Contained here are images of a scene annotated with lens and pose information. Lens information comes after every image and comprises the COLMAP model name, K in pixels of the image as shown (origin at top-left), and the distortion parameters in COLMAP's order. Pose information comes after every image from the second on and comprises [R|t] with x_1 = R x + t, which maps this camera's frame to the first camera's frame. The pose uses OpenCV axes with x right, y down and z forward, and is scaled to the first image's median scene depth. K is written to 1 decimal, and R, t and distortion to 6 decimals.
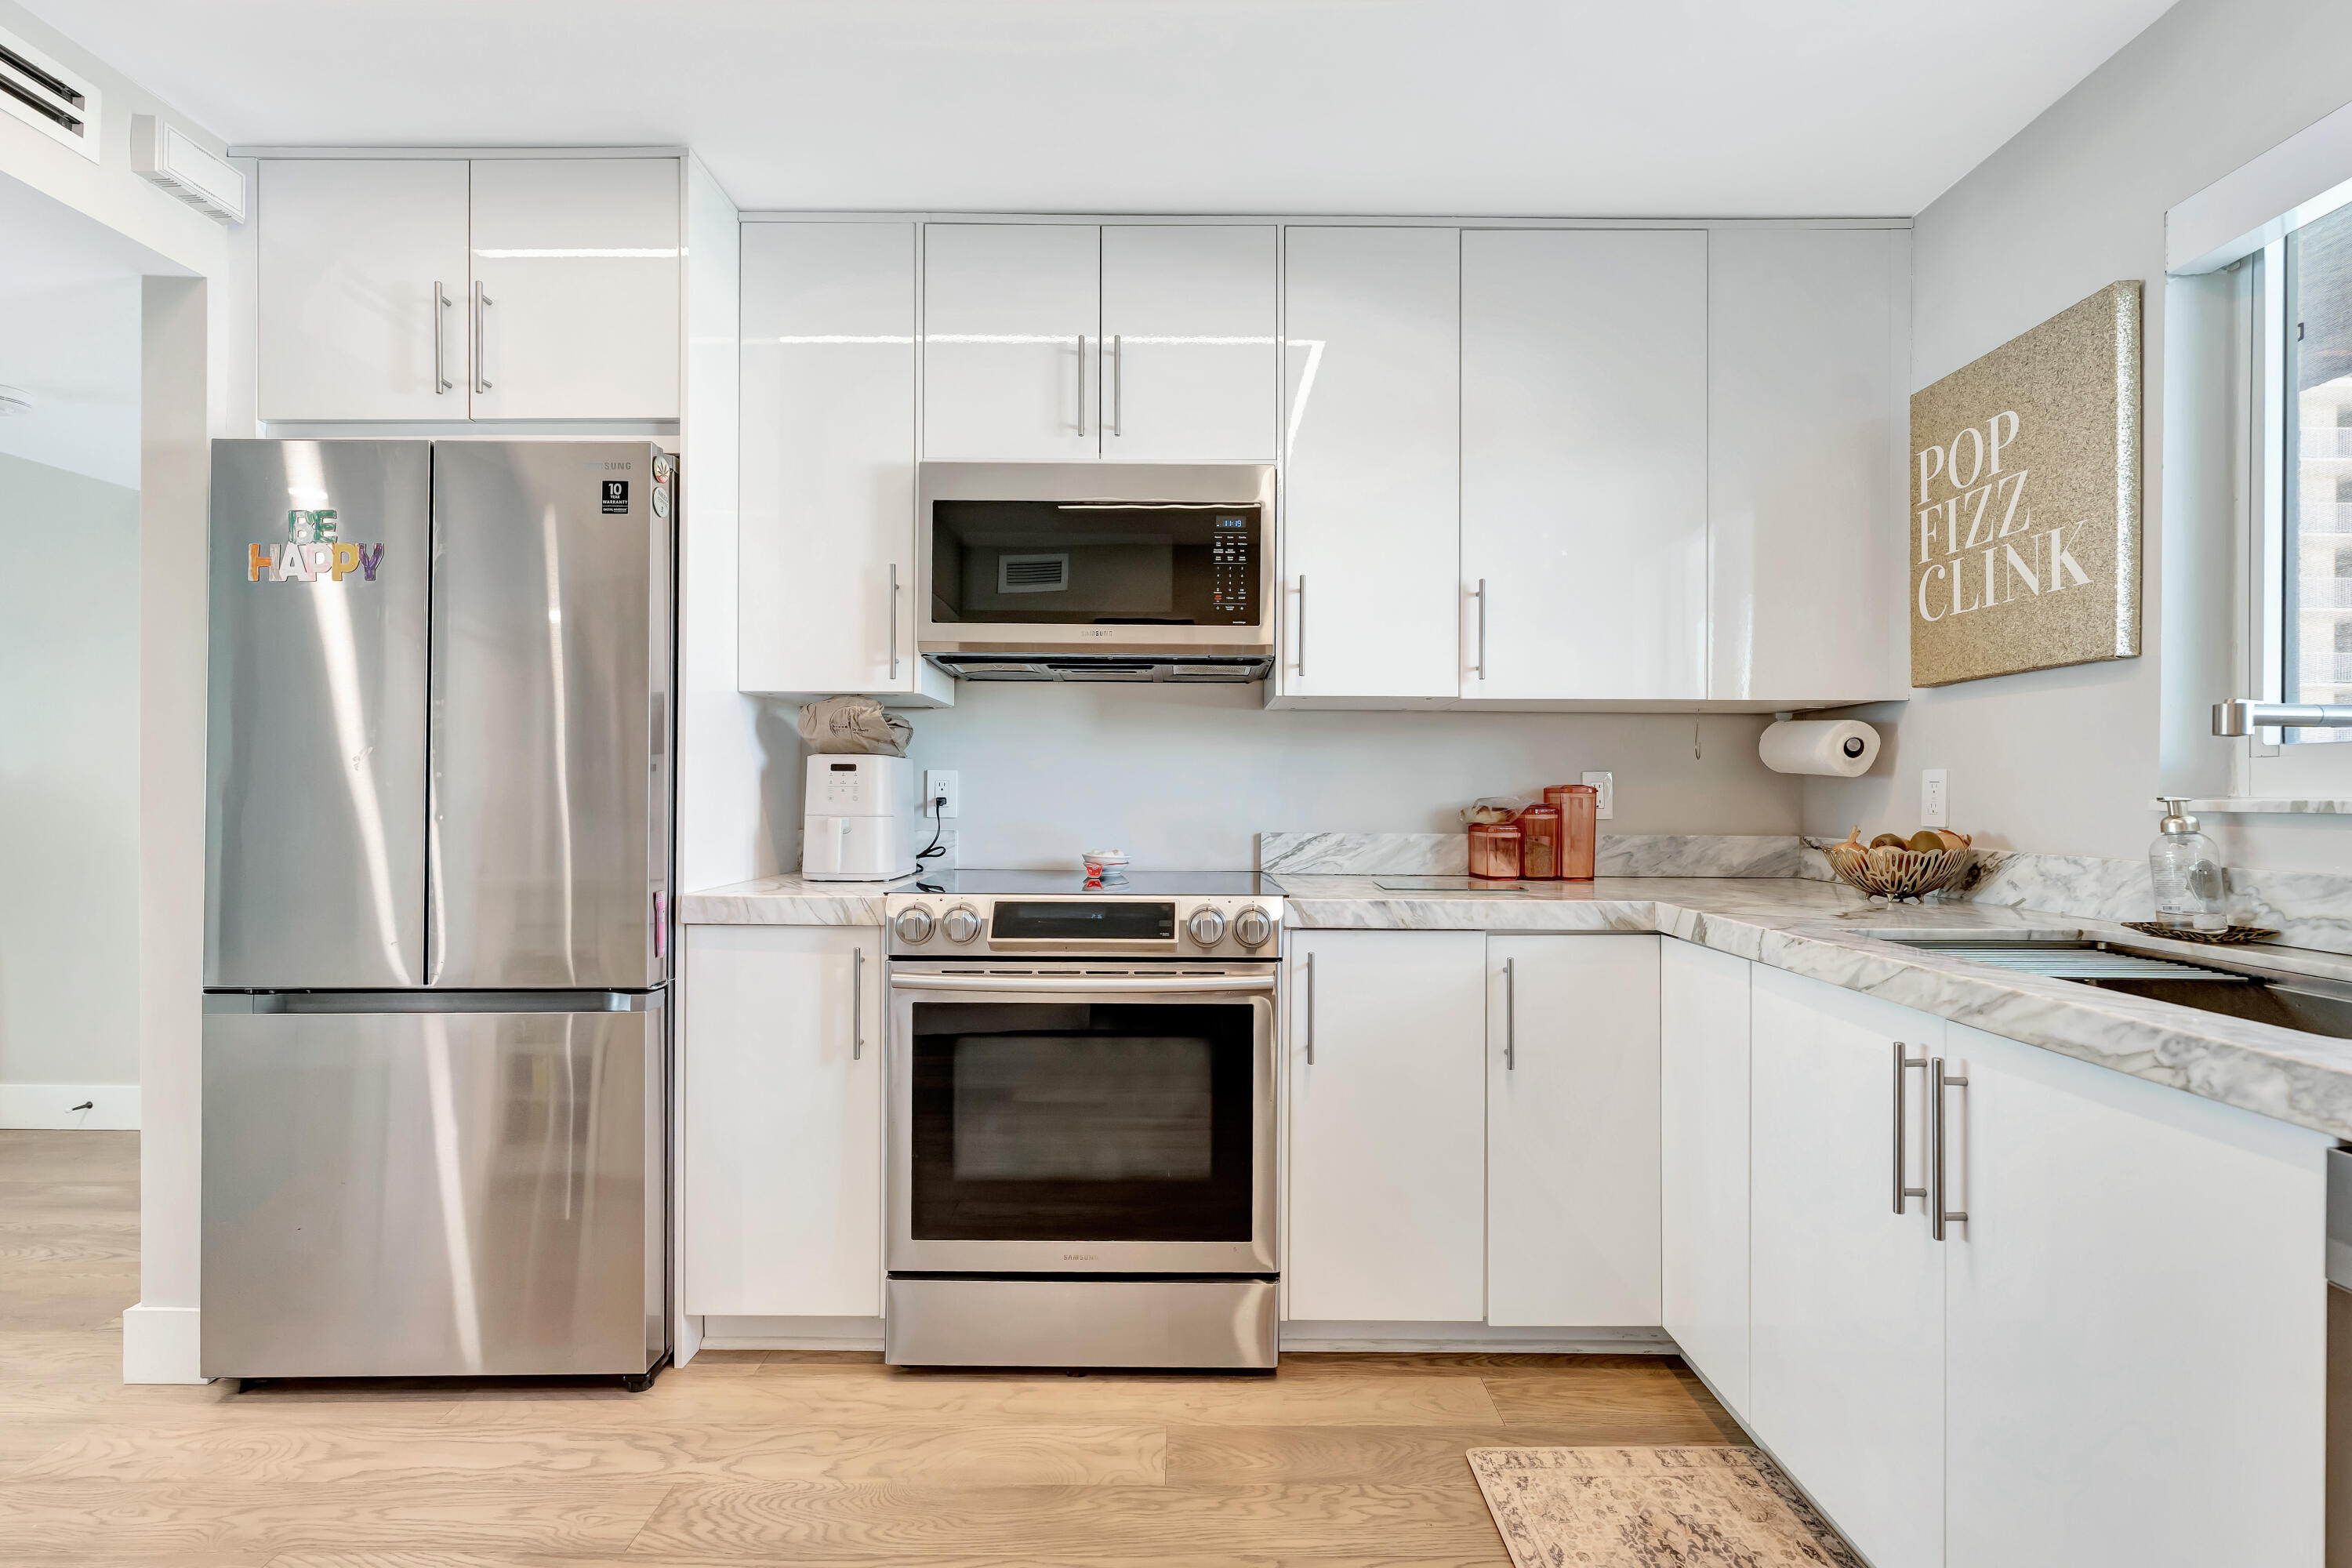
lens RADIAL K [[1069.8, 0, 1182.4], [0, 1069.8, 794.3], [0, 0, 1]] dist [-0.009888, 0.003302]
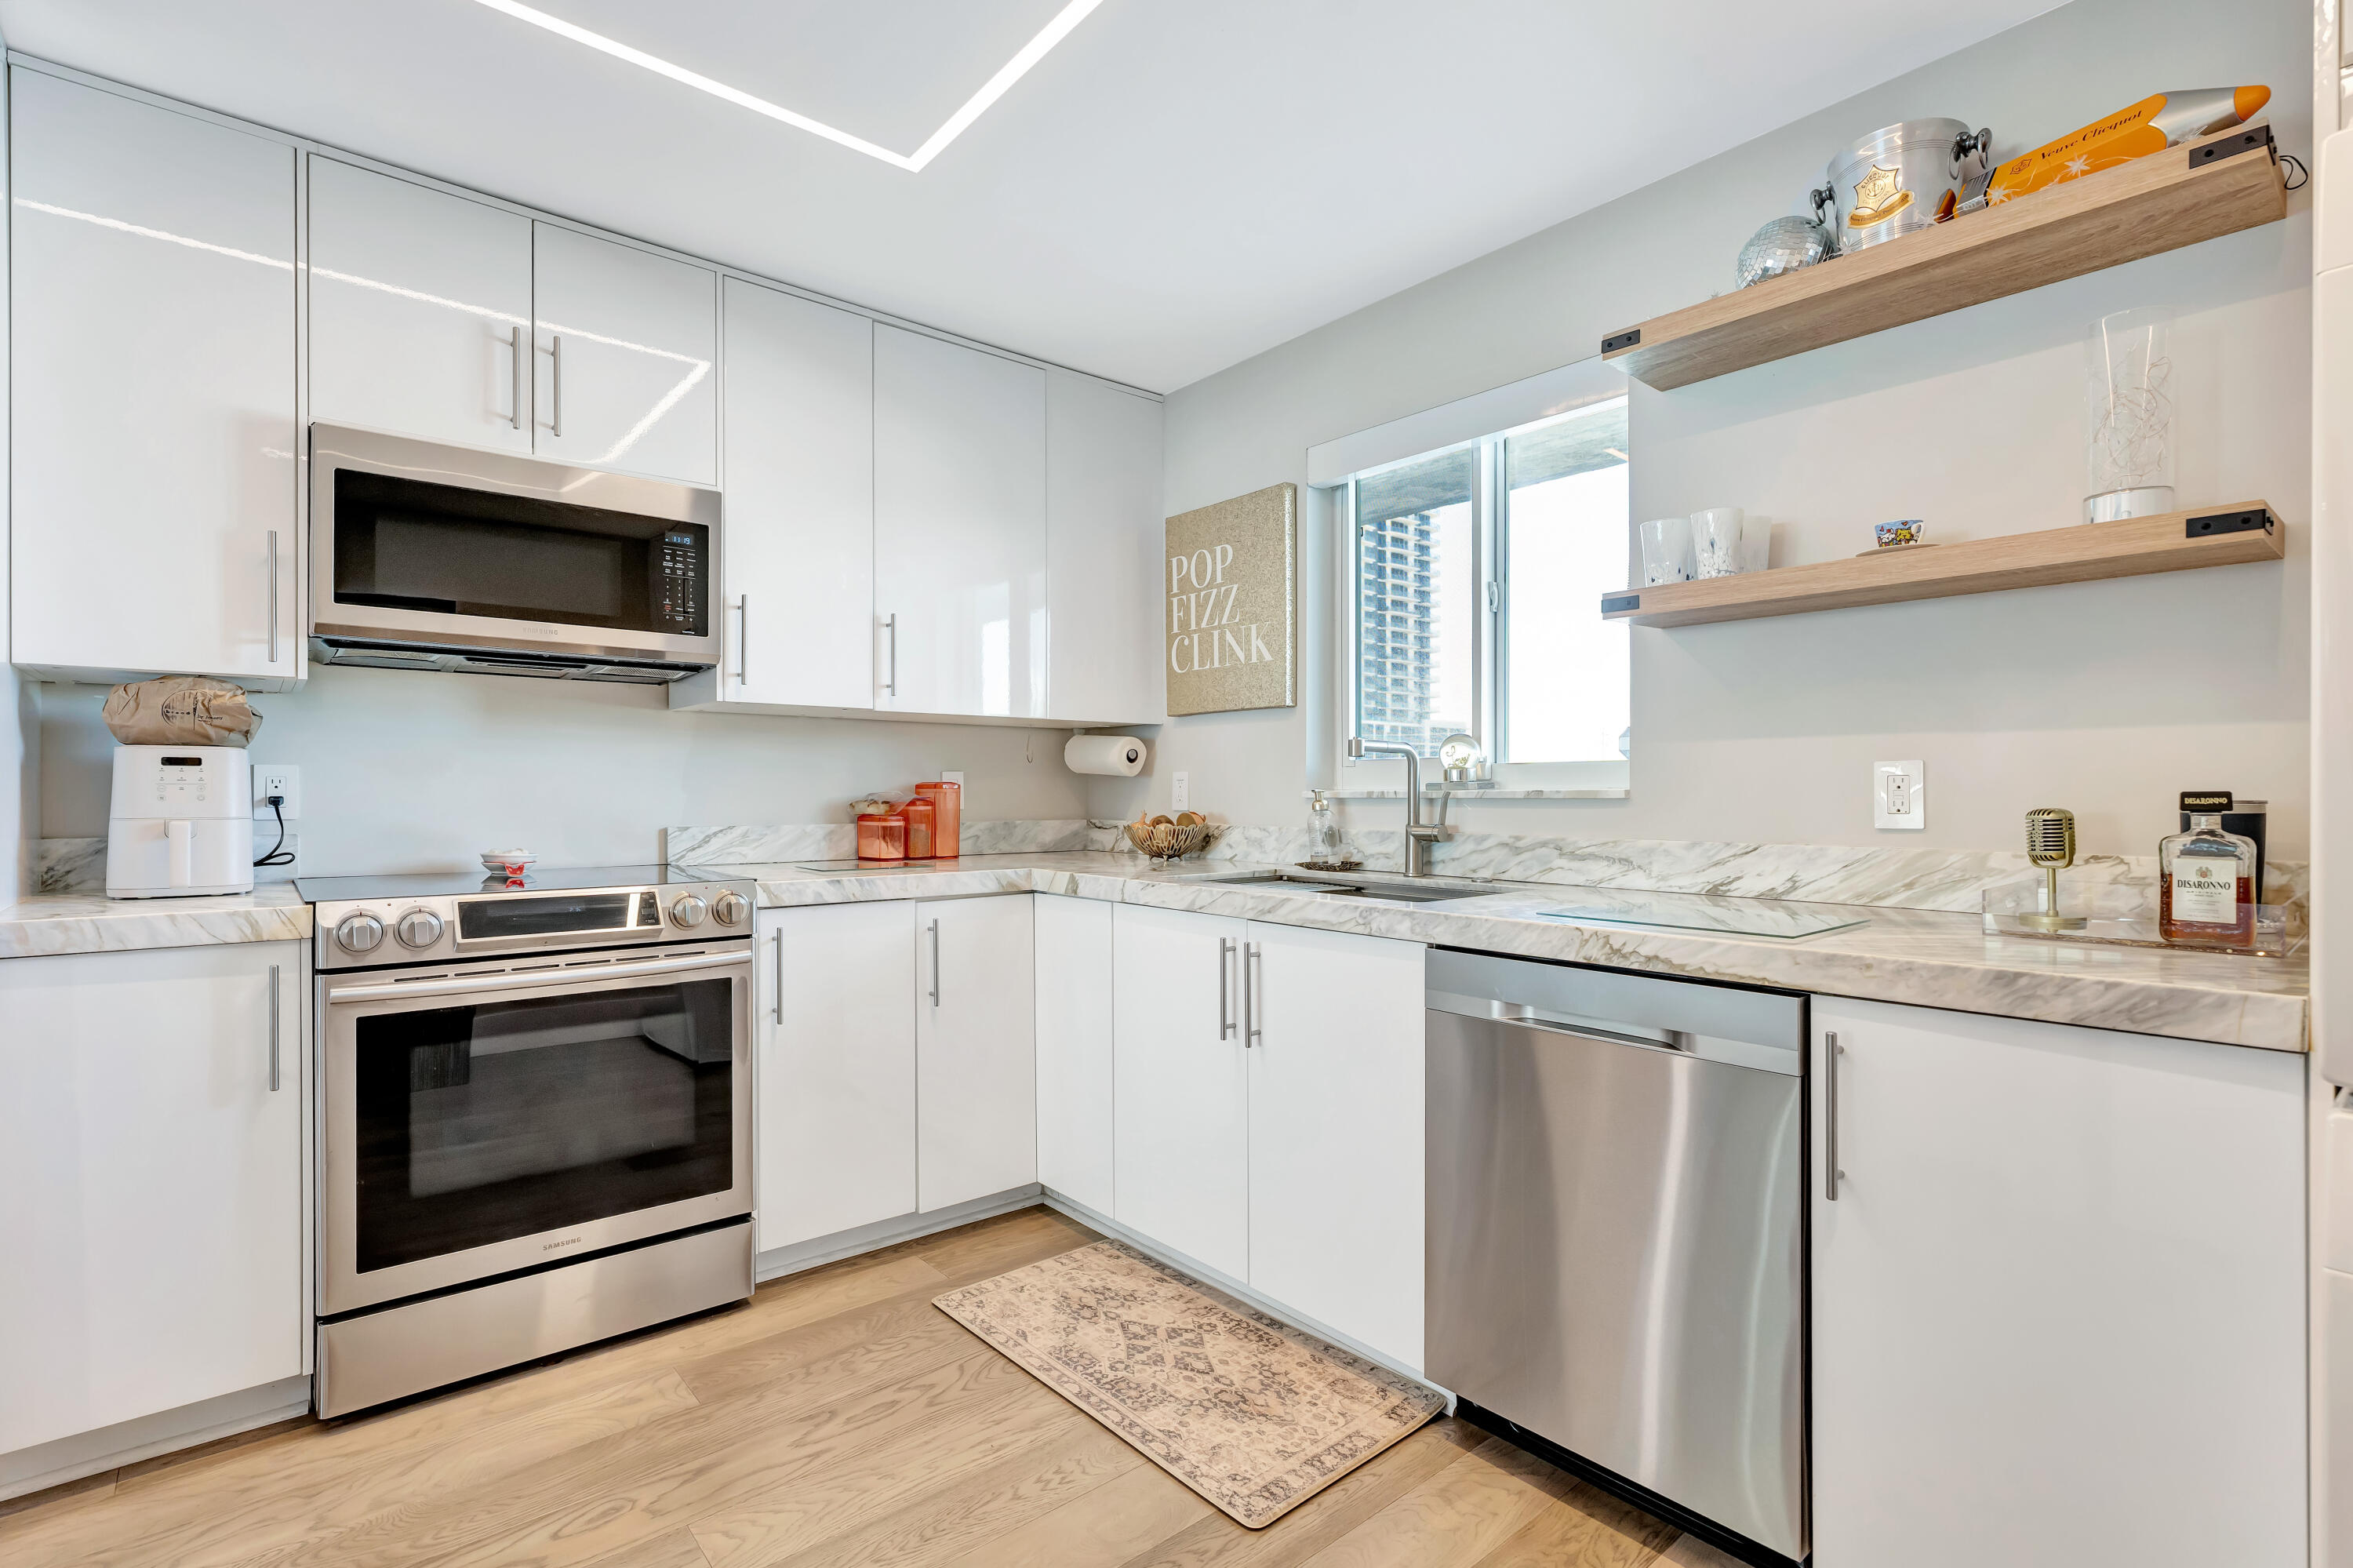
lens RADIAL K [[1070.3, 0, 1128.2], [0, 1070.3, 786.9], [0, 0, 1]] dist [-0.009888, 0.003302]
pose [[0.784701, -0.002912, 0.619867, -0.296217], [0.003999, 0.999992, -0.000365, -0.002100], [-0.619861, 0.002765, 0.784707, -0.138140]]
